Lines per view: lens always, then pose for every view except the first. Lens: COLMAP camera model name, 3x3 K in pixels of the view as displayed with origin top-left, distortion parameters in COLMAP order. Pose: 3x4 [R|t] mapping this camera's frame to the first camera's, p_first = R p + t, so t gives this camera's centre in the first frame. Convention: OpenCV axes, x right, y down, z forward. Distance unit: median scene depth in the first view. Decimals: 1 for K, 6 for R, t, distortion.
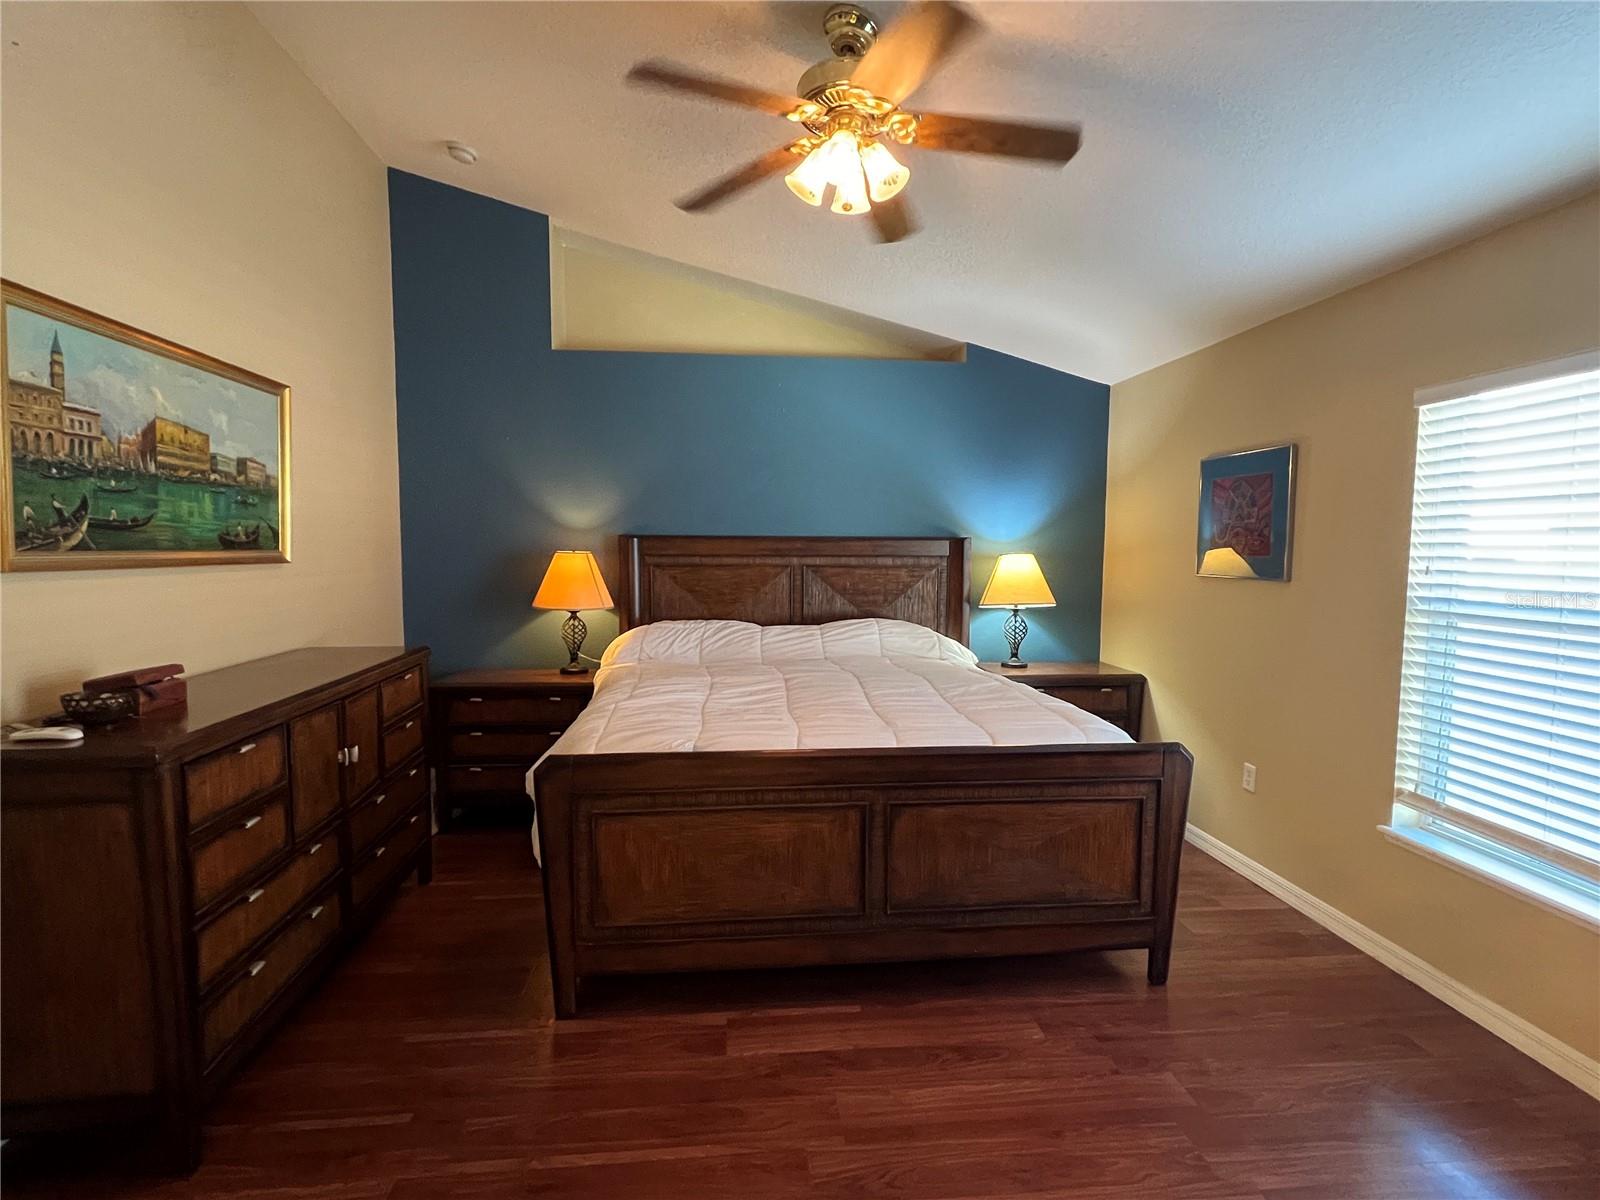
lens RADIAL K [[794.5, 0, 797.4], [0, 794.5, 603.2], [0, 0, 1]] dist [-0.000513, 0.001277]
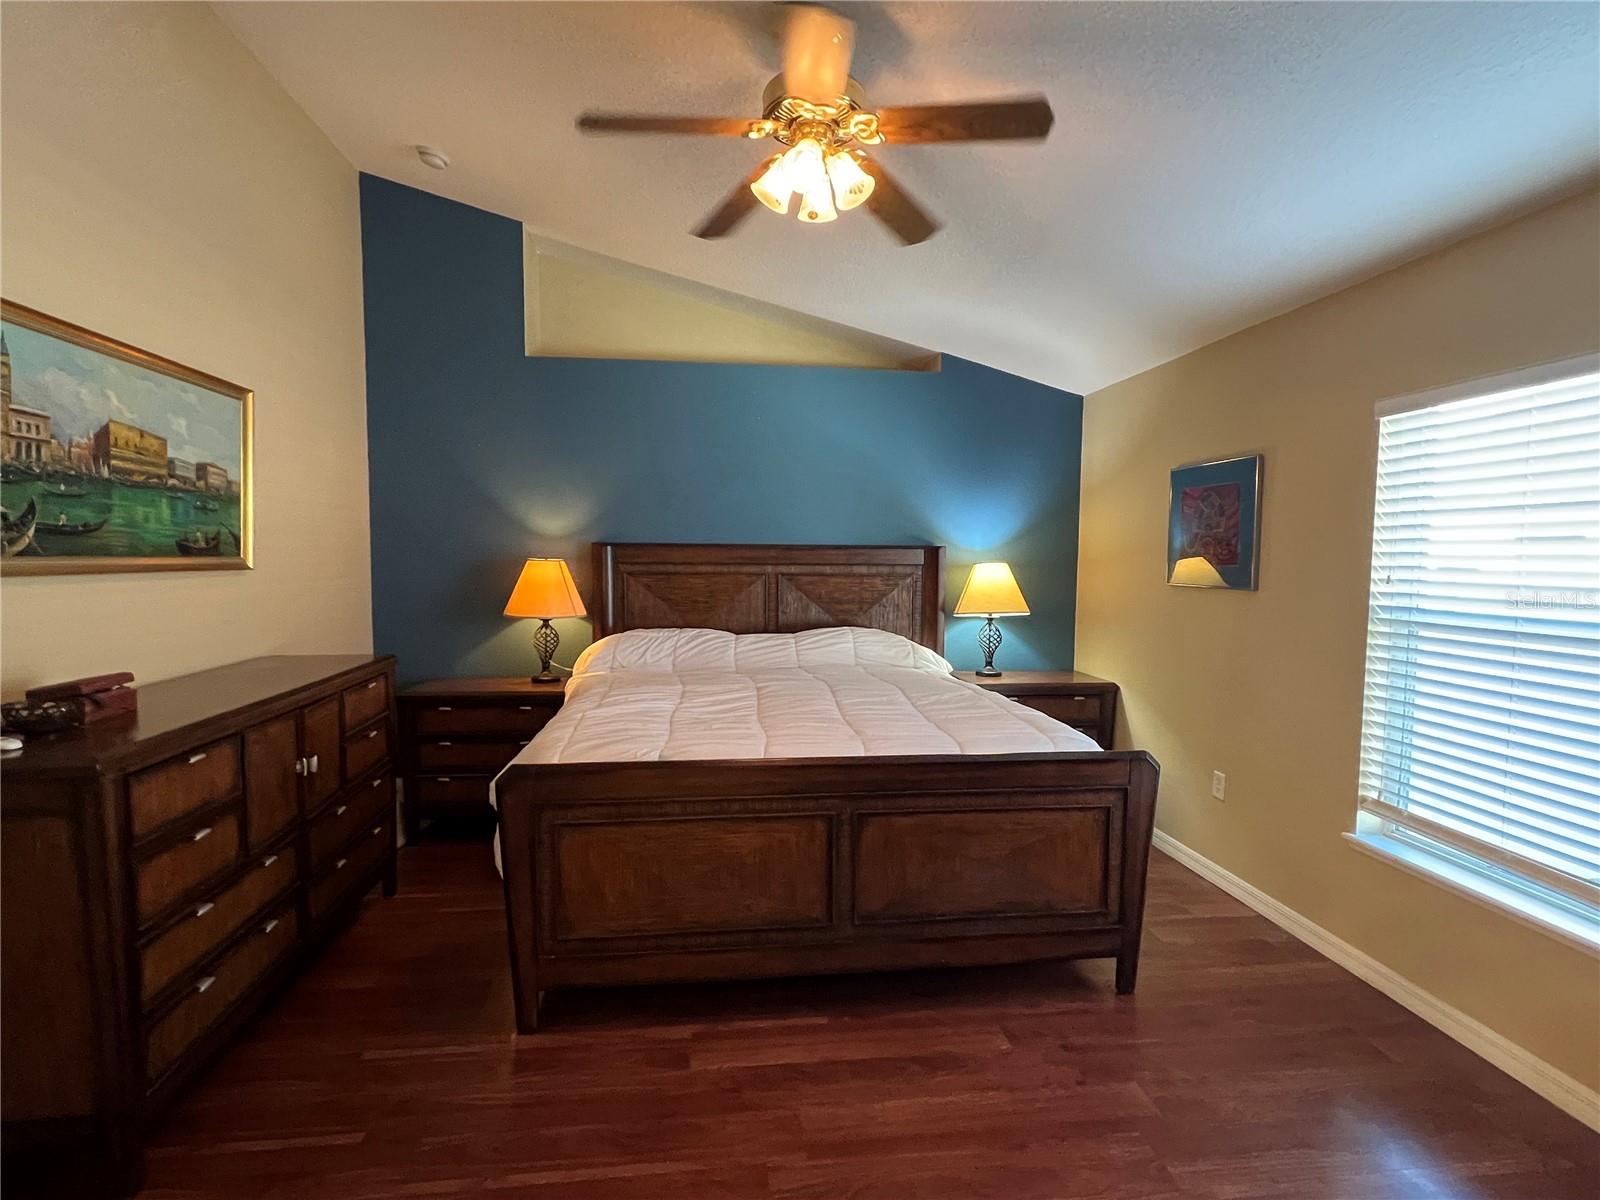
lens RADIAL K [[794.5, 0, 797.4], [0, 794.5, 603.2], [0, 0, 1]] dist [-0.000513, 0.001277]
pose [[0.999806, 0.001587, 0.019643, 0.020849], [-0.001366, 0.999936, -0.011242, 0.001130], [-0.019660, 0.011213, 0.999744, 0.004435]]
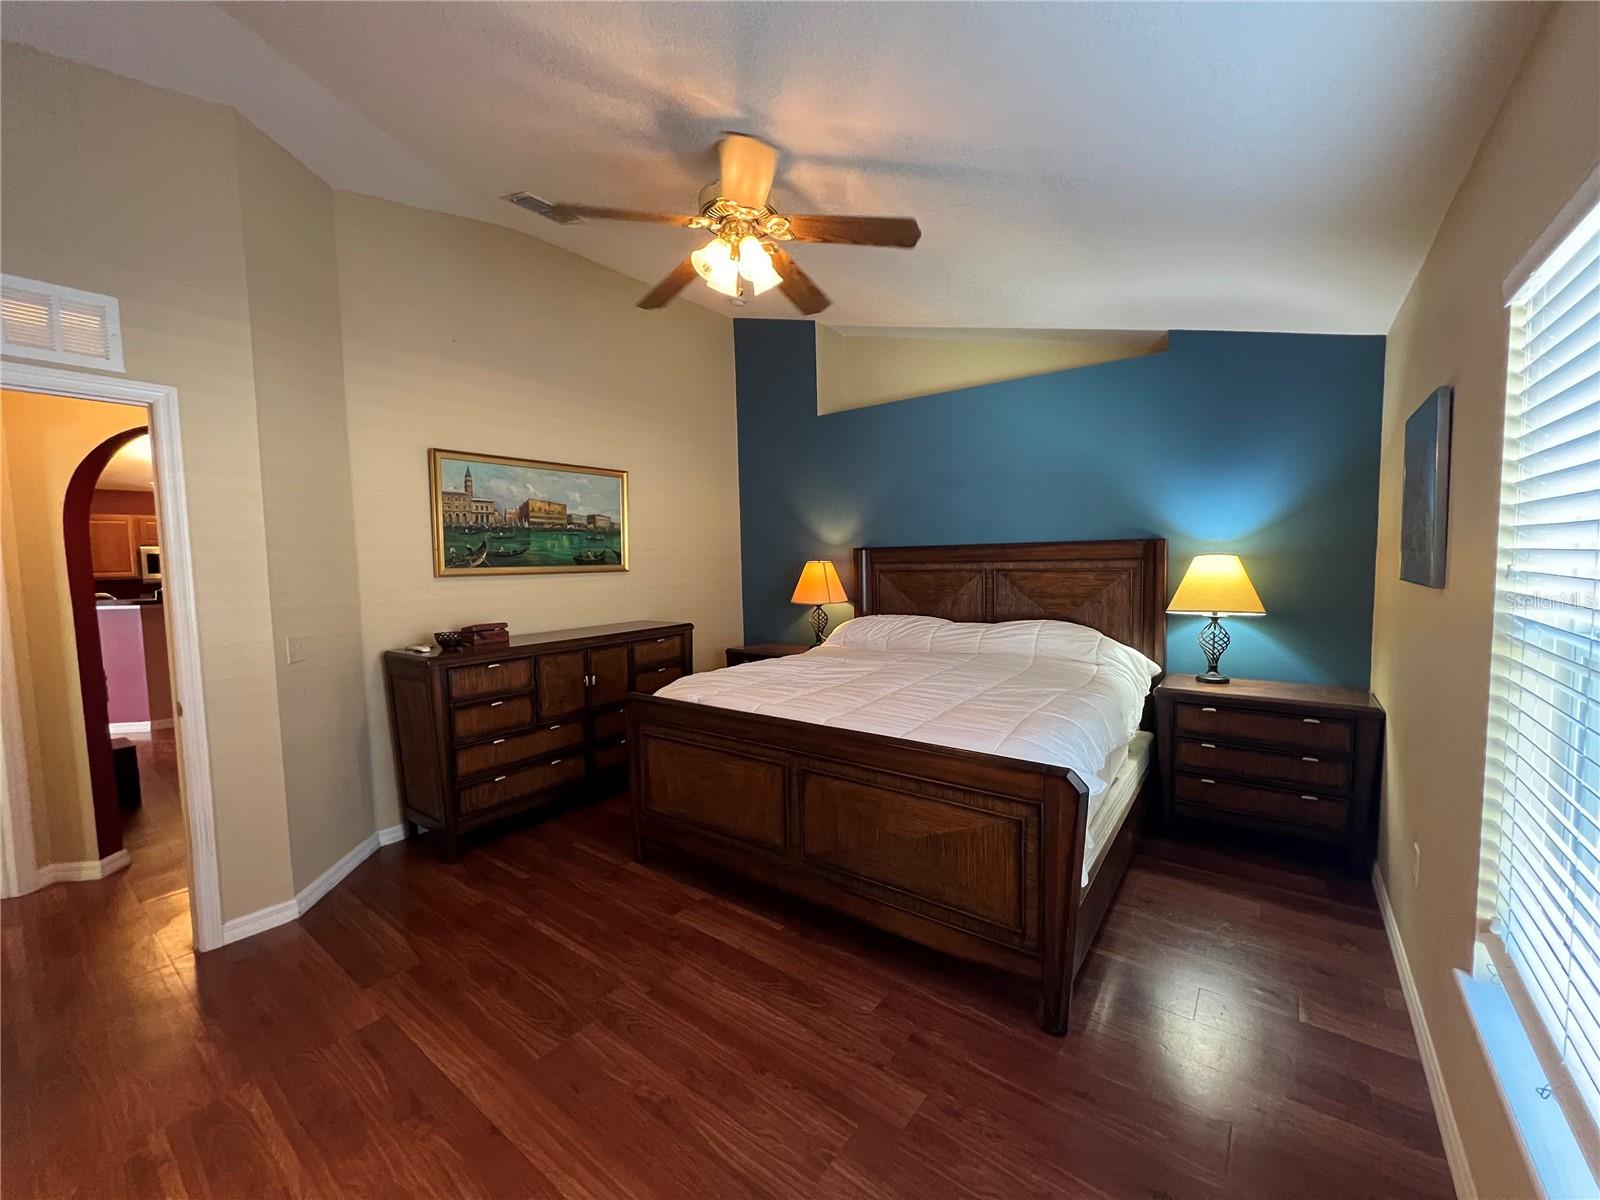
lens RADIAL K [[642.1, 0, 802.6], [0, 642.1, 602.3], [0, 0, 1]] dist [-0.000858, 0.000304]
pose [[0.729879, 0.025953, -0.683083, 0.739570], [-0.024259, 0.999633, 0.012059, -0.011040], [0.683145, 0.007769, 0.730241, 0.273389]]
